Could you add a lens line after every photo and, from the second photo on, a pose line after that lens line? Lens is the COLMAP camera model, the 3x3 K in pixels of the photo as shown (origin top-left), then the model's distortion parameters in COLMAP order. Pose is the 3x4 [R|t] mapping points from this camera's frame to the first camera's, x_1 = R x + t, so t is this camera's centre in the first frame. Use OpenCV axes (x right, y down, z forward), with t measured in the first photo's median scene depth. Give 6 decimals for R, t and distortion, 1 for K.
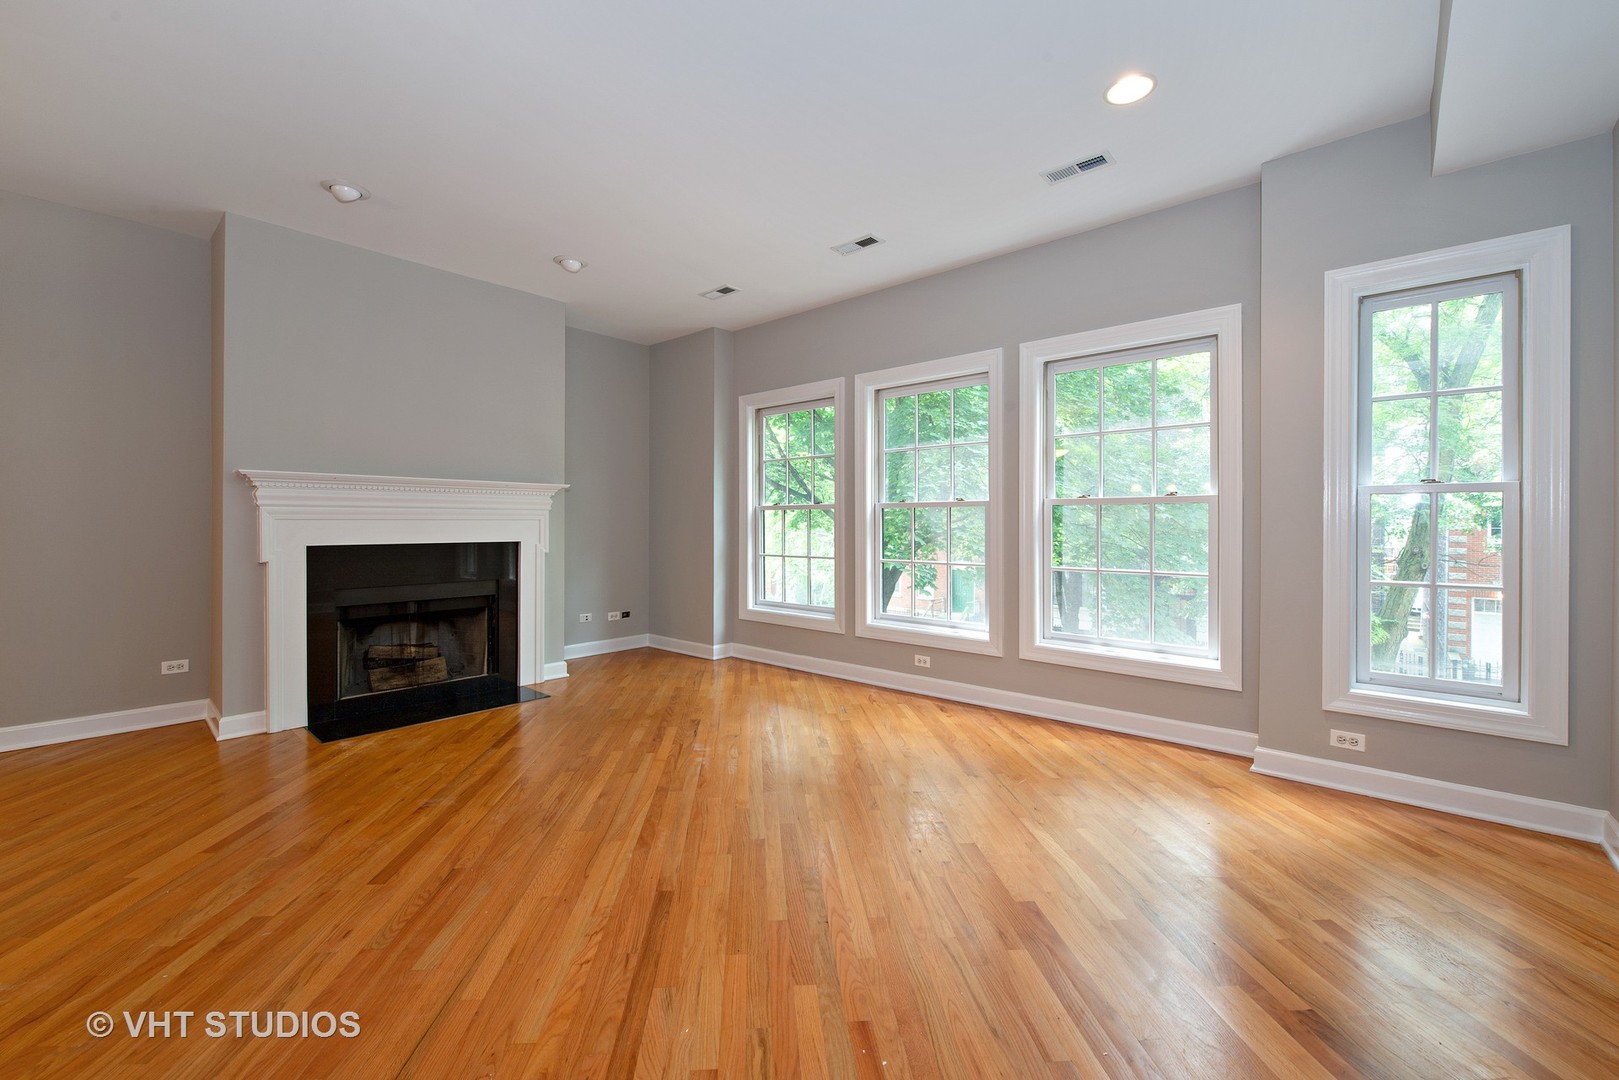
lens RADIAL K [[665.5, 0, 802.8], [0, 665.5, 523.4], [0, 0, 1]] dist [0.002241, 0.000063]
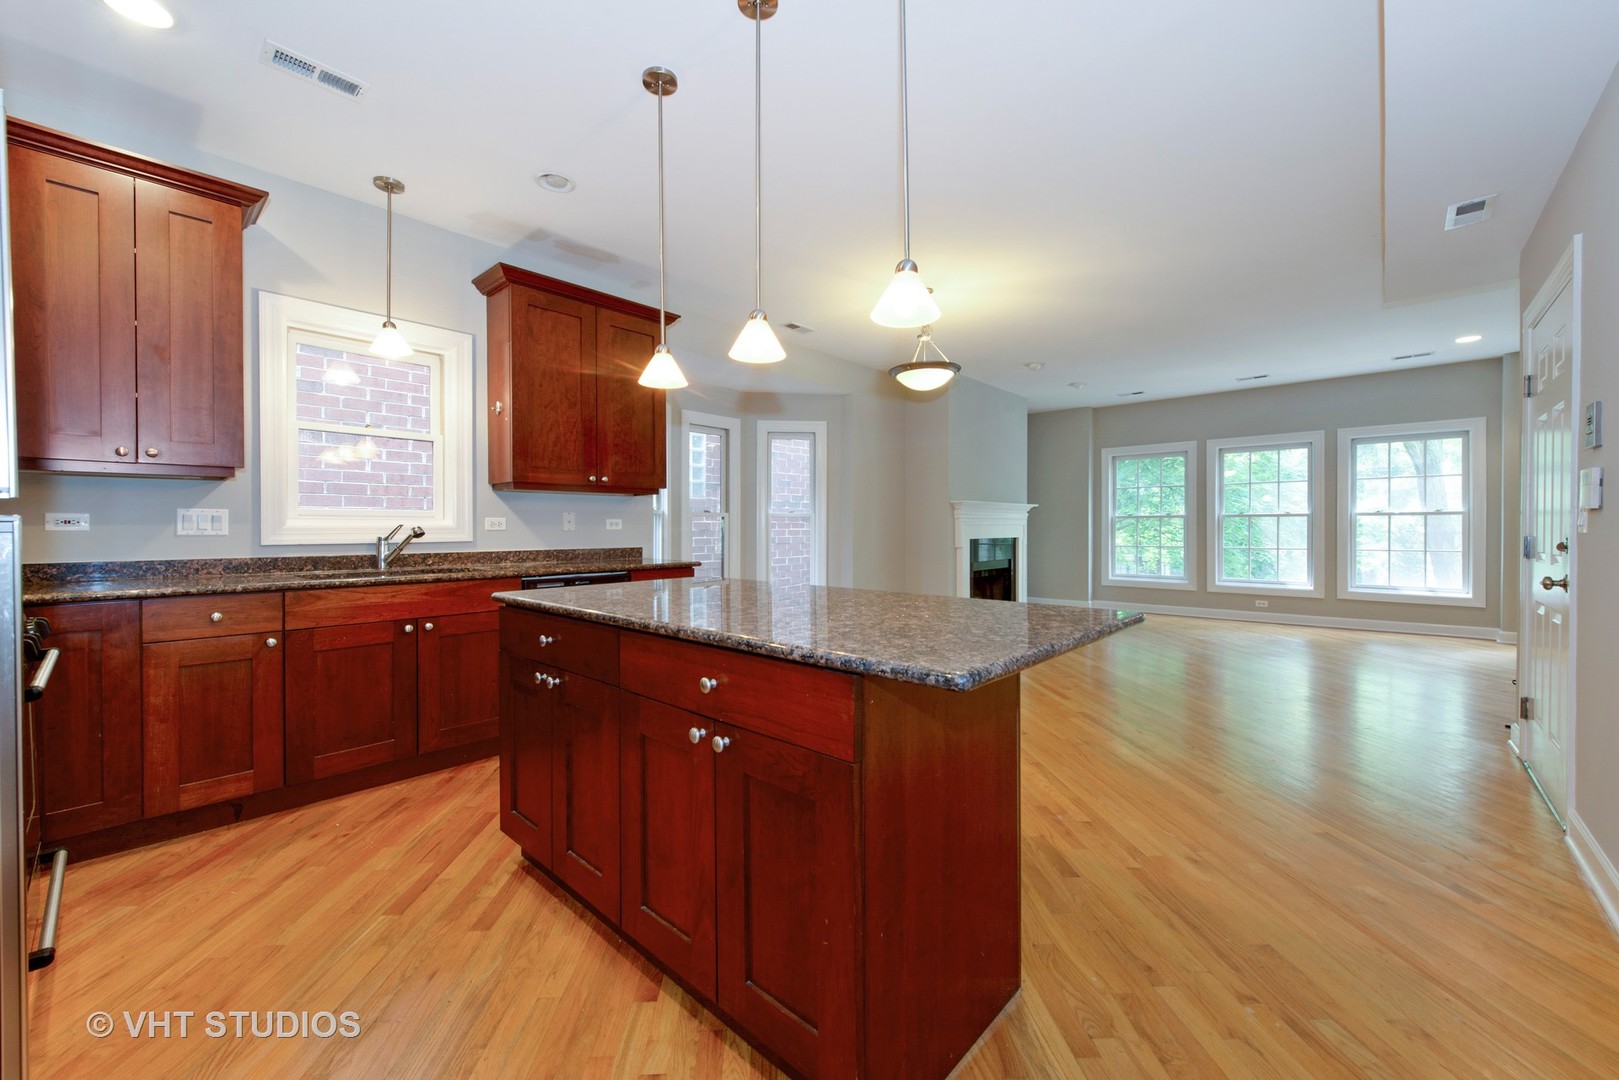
lens RADIAL K [[636.9, 0, 795.1], [0, 636.9, 530.6], [0, 0, 1]] dist [0.000990, 0.000056]
pose [[0.999700, -0.003527, -0.024253, -1.037237], [0.003701, 0.999968, 0.007112, -0.004747], [0.024227, -0.007199, 0.999681, -0.739127]]
